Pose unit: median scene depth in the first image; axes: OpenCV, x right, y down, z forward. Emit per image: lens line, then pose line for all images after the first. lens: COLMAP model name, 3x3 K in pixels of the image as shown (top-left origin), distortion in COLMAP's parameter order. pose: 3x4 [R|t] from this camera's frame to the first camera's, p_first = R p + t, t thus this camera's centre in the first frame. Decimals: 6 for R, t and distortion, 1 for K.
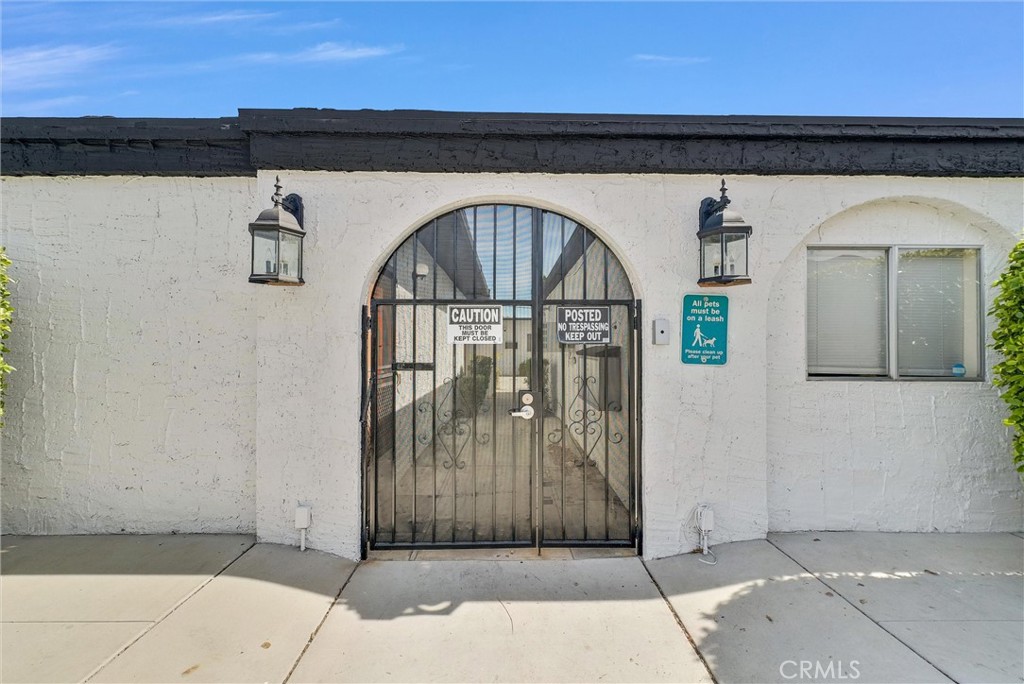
lens RADIAL K [[419.4, 0, 487.3], [0, 419.4, 354.8], [0, 0, 1]] dist [-0.000910, -0.000112]
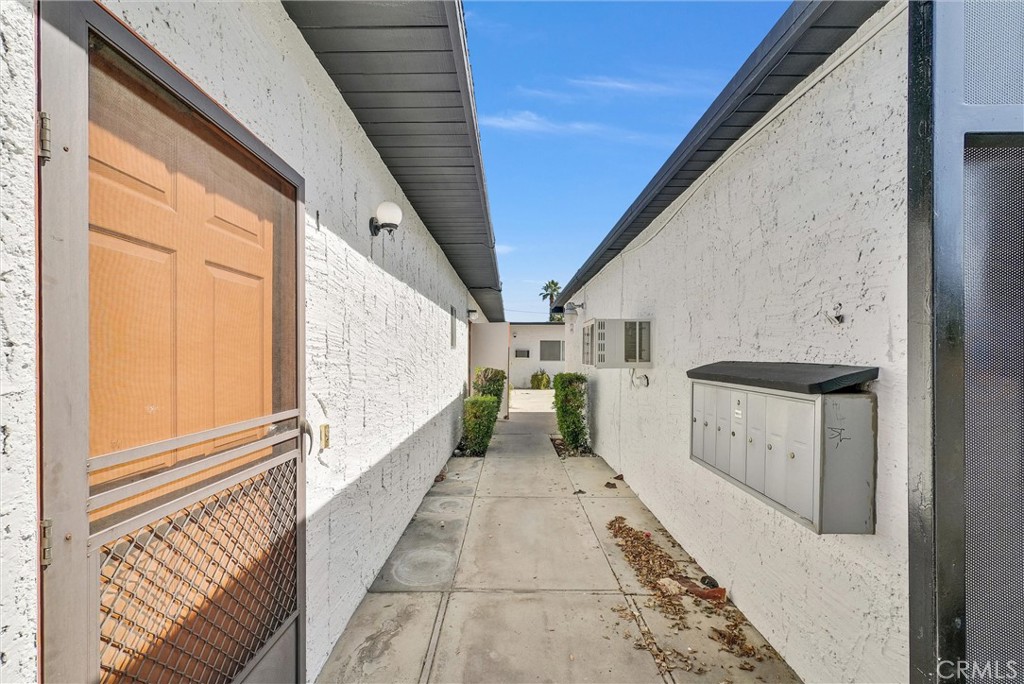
lens RADIAL K [[419.4, 0, 487.3], [0, 419.4, 354.8], [0, 0, 1]] dist [-0.000910, -0.000112]
pose [[0.999926, -0.000314, -0.012182, -0.012411], [0.000110, 0.999859, -0.016791, -0.009019], [0.012186, 0.016788, 0.999785, 0.214958]]
